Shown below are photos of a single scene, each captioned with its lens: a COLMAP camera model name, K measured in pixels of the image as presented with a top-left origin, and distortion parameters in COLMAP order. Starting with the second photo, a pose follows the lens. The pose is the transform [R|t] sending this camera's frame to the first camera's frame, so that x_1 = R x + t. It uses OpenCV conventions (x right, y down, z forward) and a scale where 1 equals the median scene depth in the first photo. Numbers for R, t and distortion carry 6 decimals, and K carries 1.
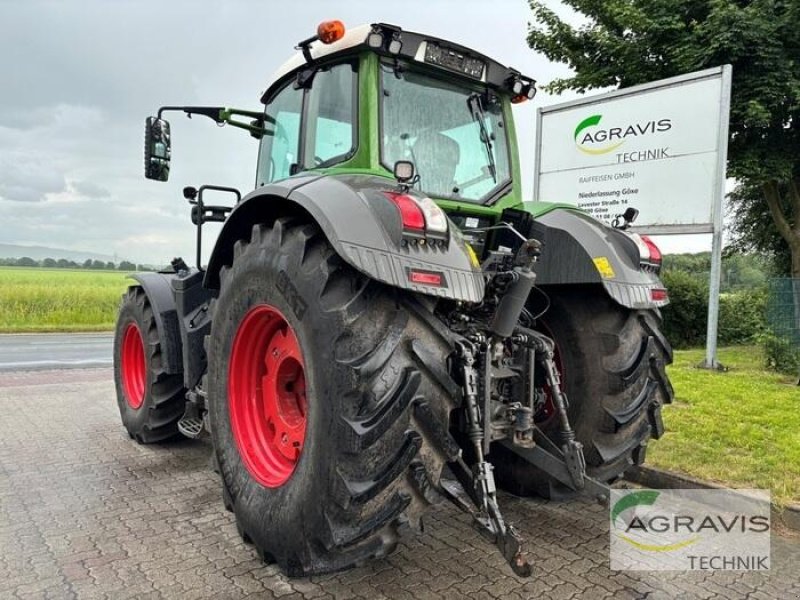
lens RADIAL K [[611.4, 0, 400.7], [0, 611.4, 316.8], [0, 0, 1]] dist [0.005980, 0.001261]
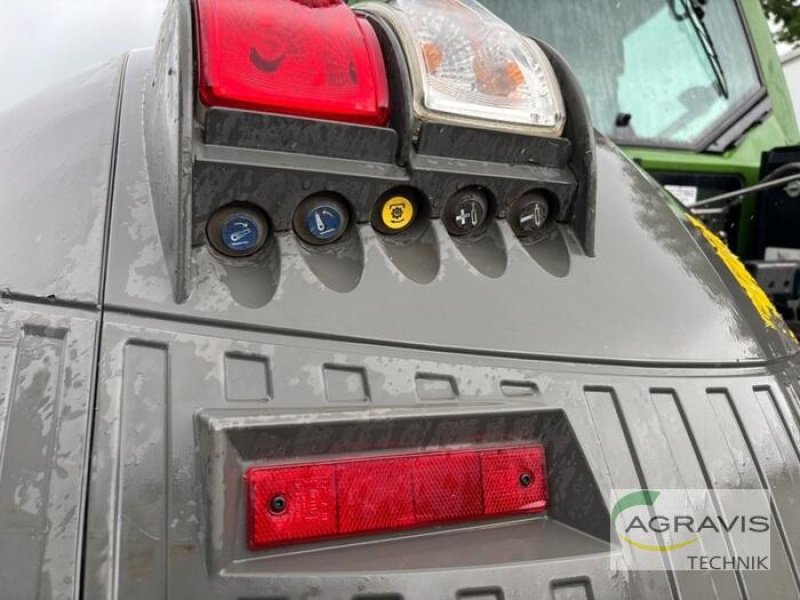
lens RADIAL K [[613.2, 0, 400.0], [0, 613.2, 300.0], [0, 0, 1]] dist [0.031053, -0.013376]
pose [[0.953375, -0.109566, -0.281197, 0.053816], [0.077382, 0.989368, -0.123141, -0.058429], [0.291700, 0.095640, 0.951717, 0.609241]]
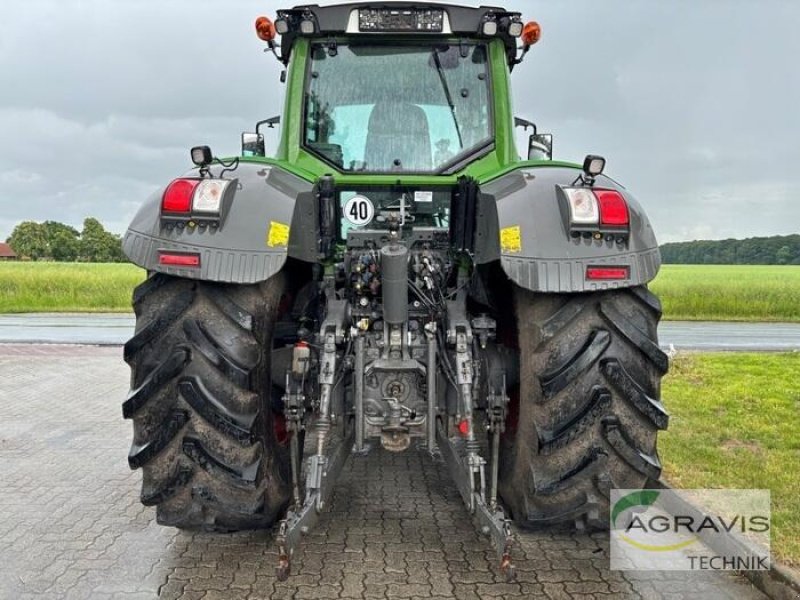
lens RADIAL K [[597.0, 0, 397.8], [0, 597.0, 309.2], [0, 0, 1]] dist [0.015472, -0.003651]
pose [[0.793076, 0.023438, -0.608672, 0.653177], [-0.017377, 0.999723, 0.015854, -0.001358], [0.608875, -0.001996, 0.793263, 0.294668]]
